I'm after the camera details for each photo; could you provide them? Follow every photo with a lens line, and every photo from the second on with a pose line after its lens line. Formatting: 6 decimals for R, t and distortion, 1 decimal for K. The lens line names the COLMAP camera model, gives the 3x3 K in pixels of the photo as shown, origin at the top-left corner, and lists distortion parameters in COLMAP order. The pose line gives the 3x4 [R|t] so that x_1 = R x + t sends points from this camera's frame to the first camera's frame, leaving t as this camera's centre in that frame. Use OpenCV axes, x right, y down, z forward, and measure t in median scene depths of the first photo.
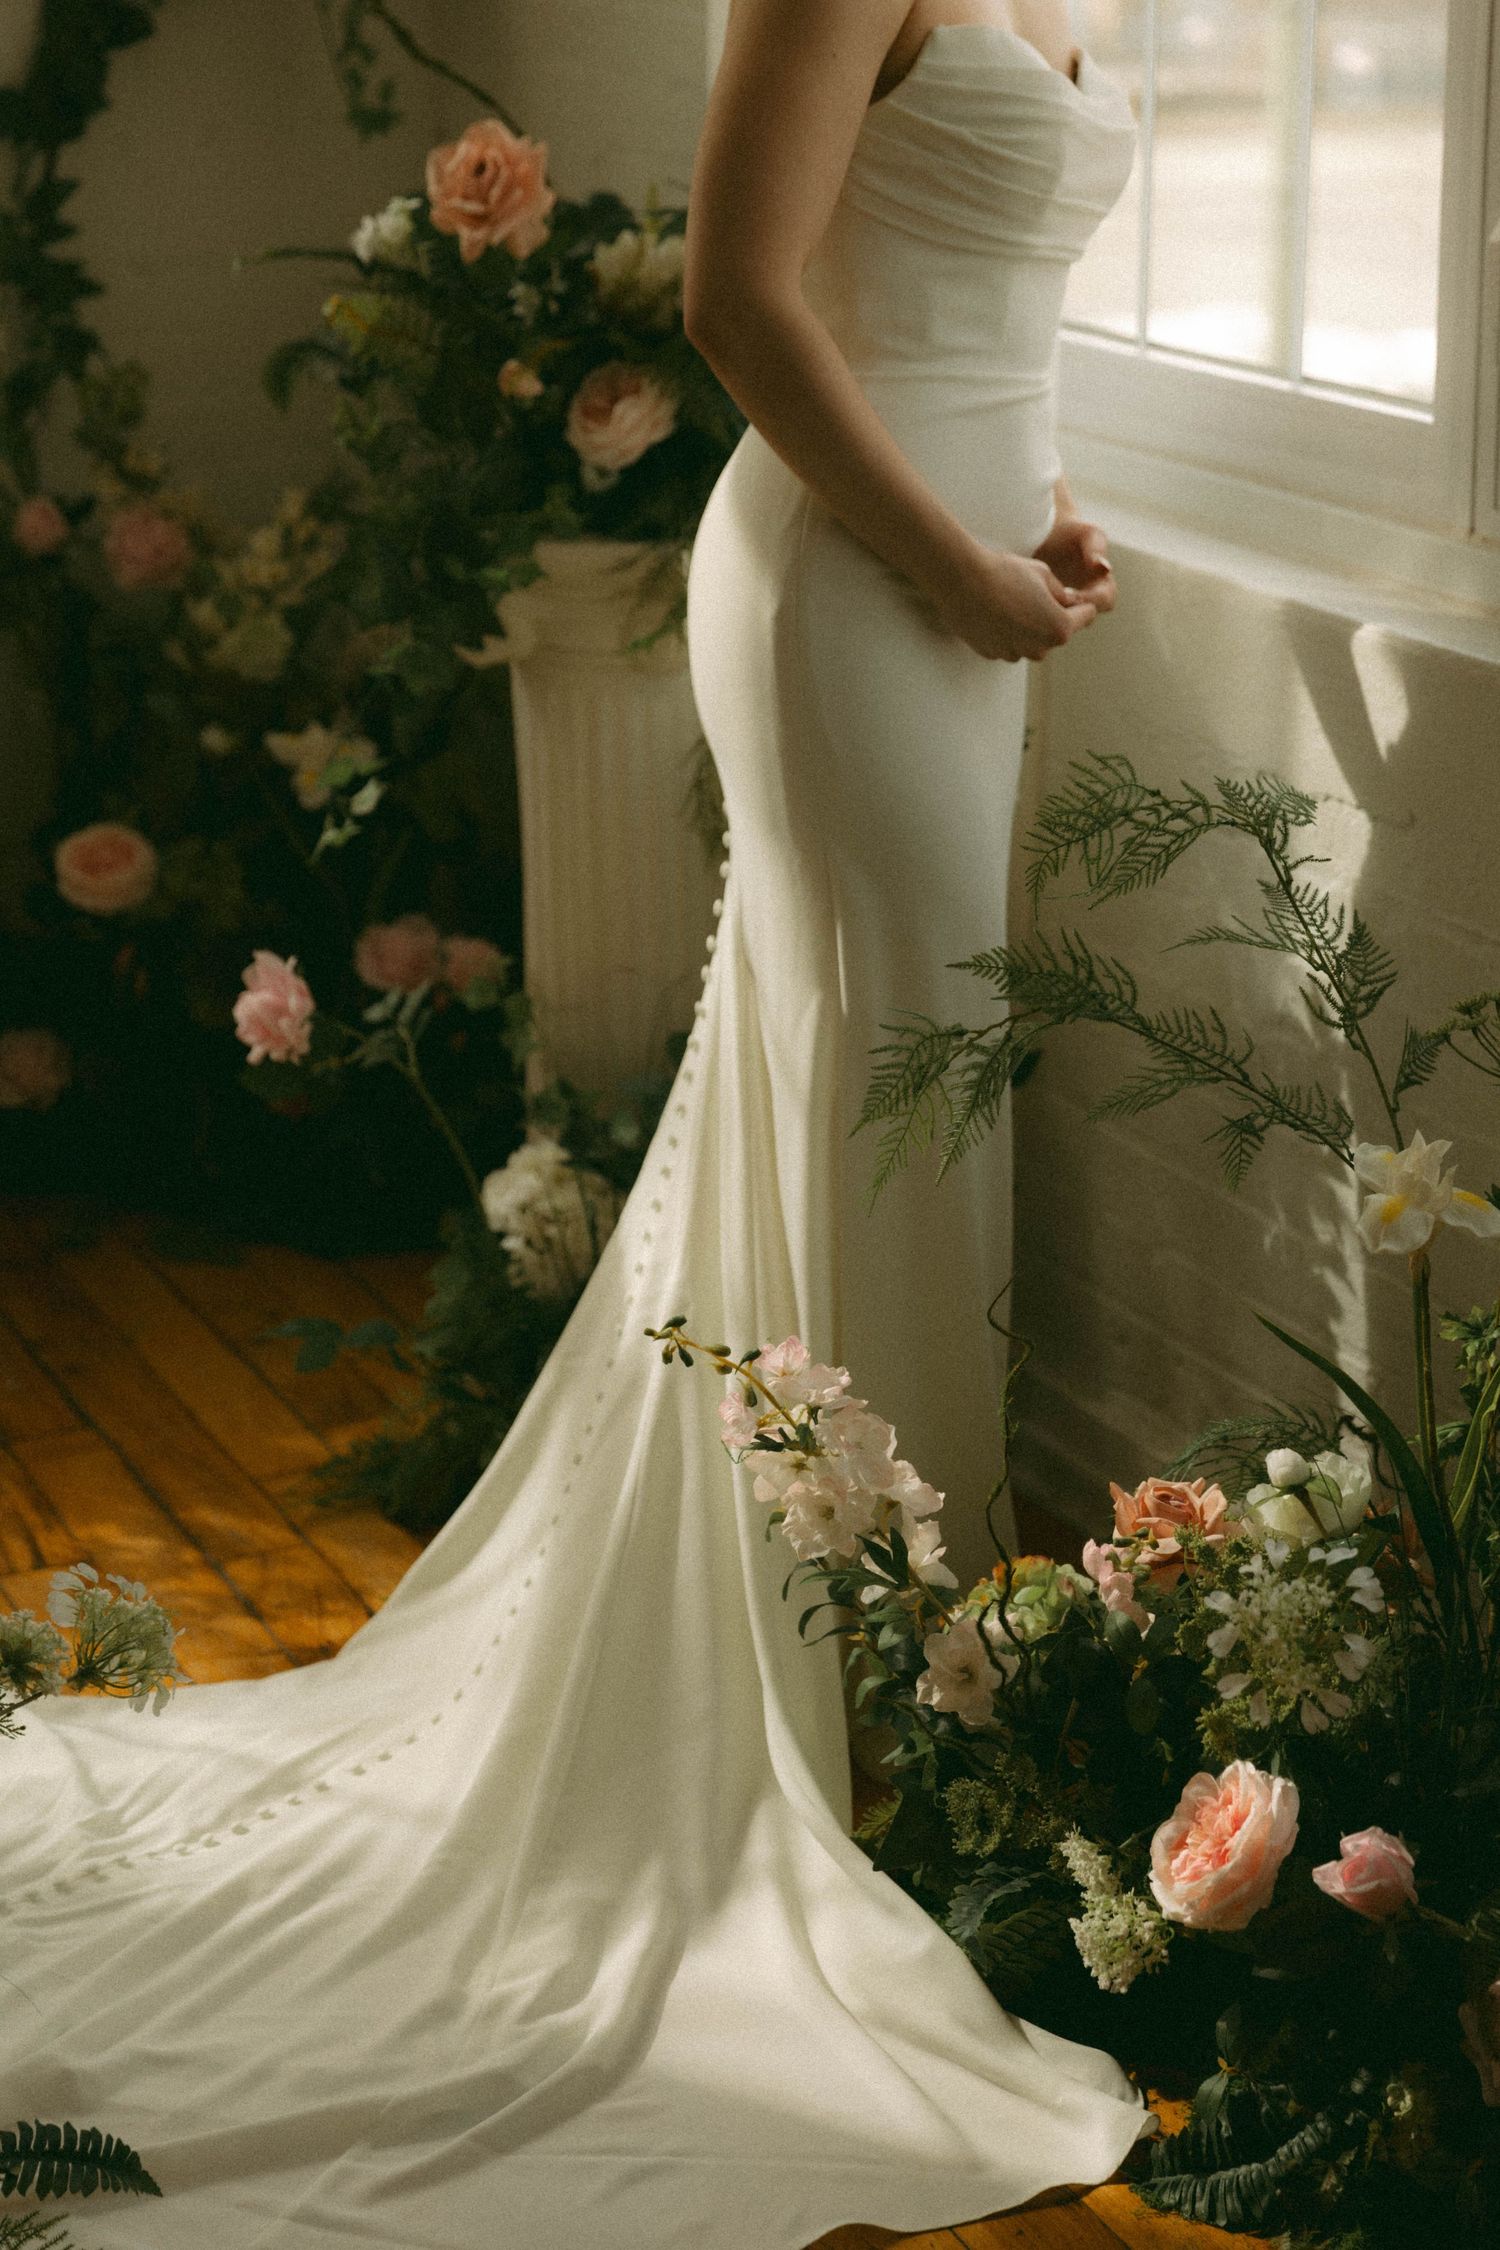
lens RADIAL K [[4234.8, 0, 727.6], [0, 4234.8, 1113.9], [0, 0, 1]] dist [0.004493, 0.000000]
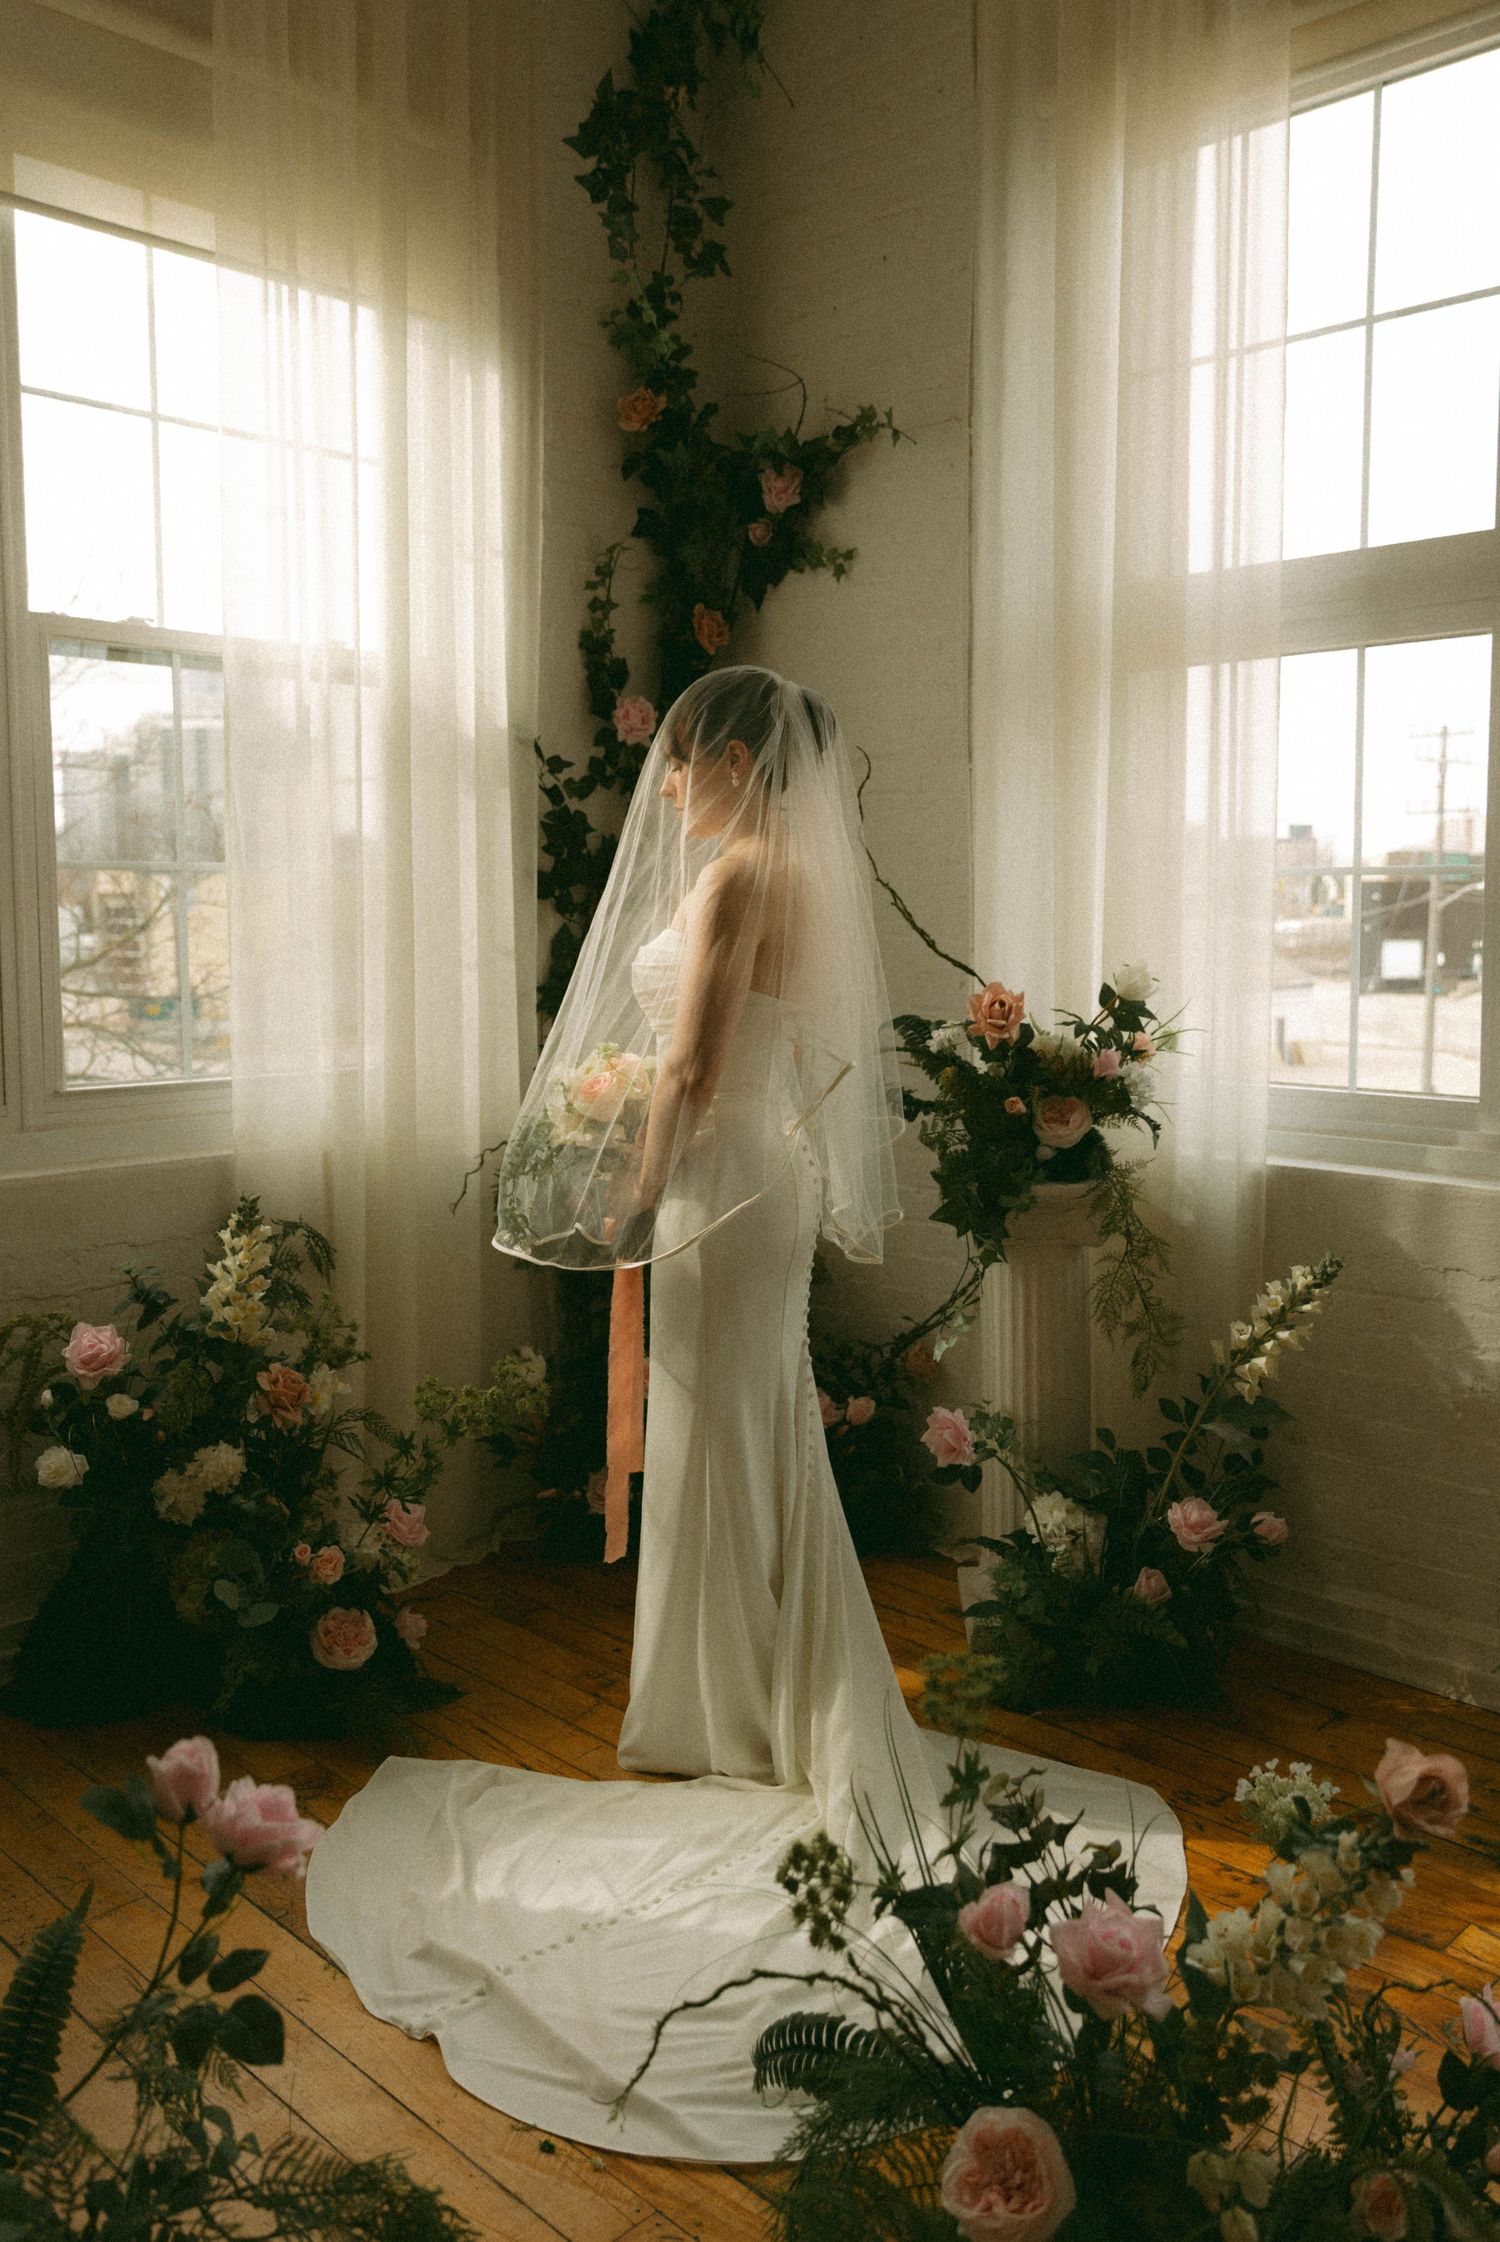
lens RADIAL K [[1820.4, 0, 787.4], [0, 1820.4, 1056.4], [0, 0, 1]] dist [0.005343, -0.010803]
pose [[0.934540, -0.033032, 0.354322, -0.567521], [0.109583, 0.974011, -0.198227, -0.046158], [-0.338566, 0.224078, 0.913872, 0.302771]]
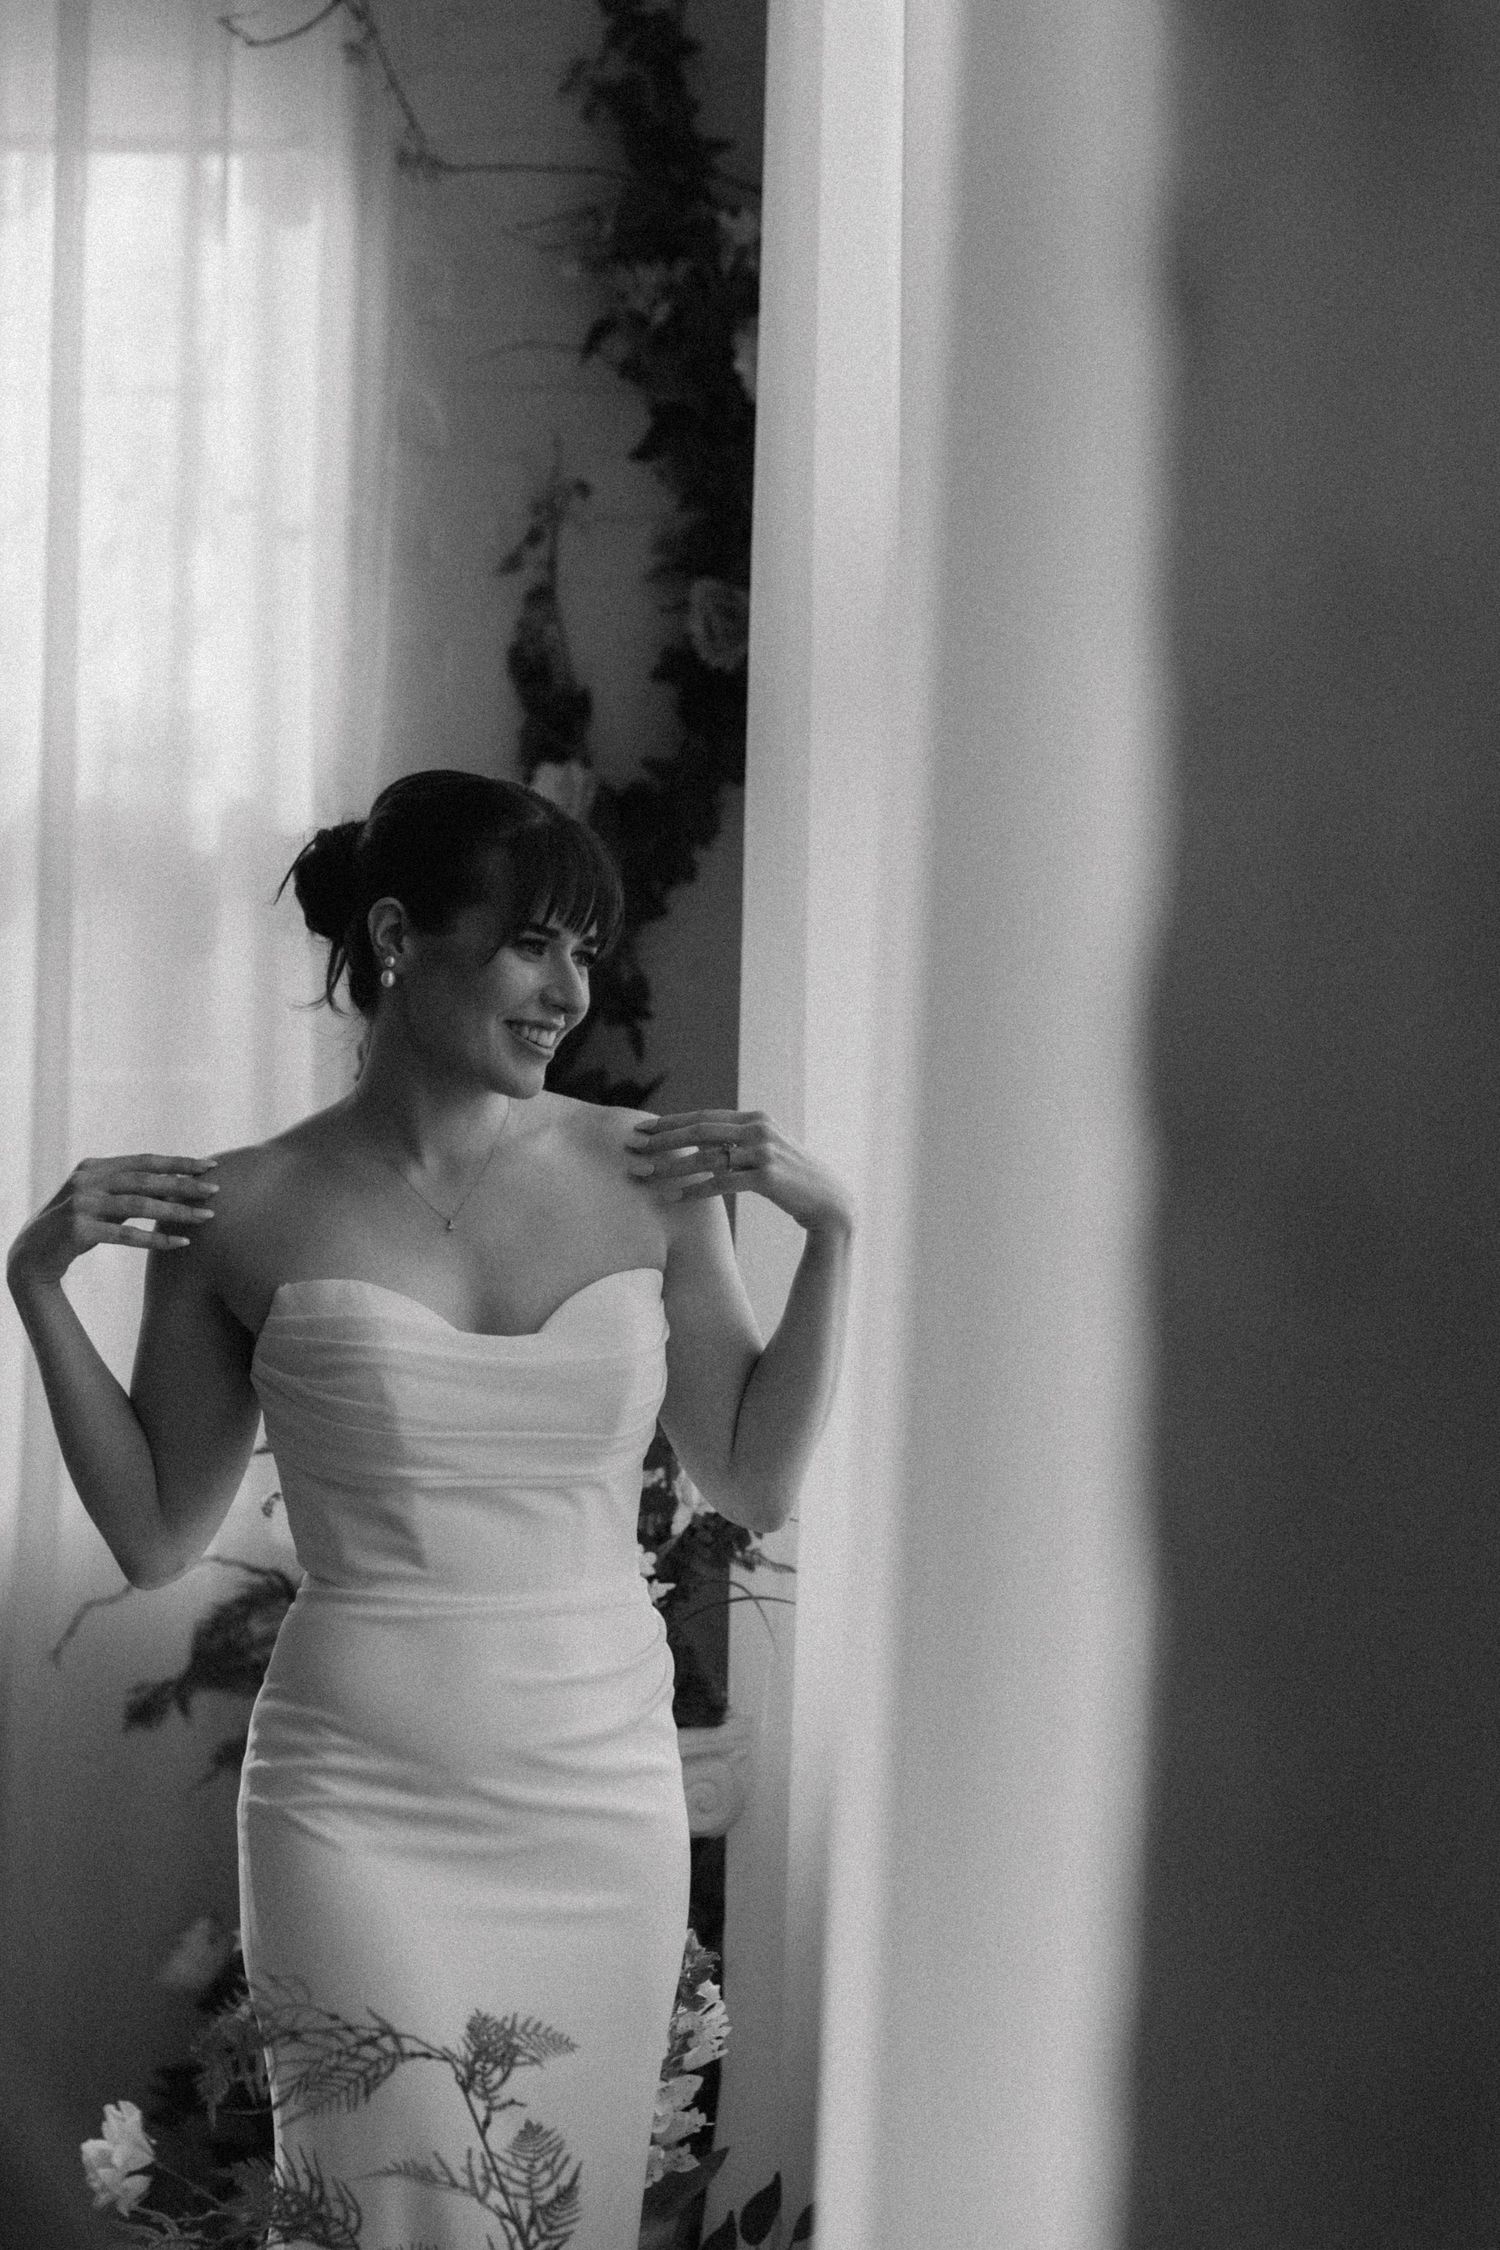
lens RADIAL K [[4234.8, 0, 742.8], [0, 4234.8, 1106.1], [0, 0, 1]] dist [0.004493, 0.000000]
pose [[0.915432, 0.014666, -0.402206, 0.548166], [-0.123369, 0.961455, -0.245732, -0.044955], [0.383100, 0.274571, 0.881956, 0.086432]]
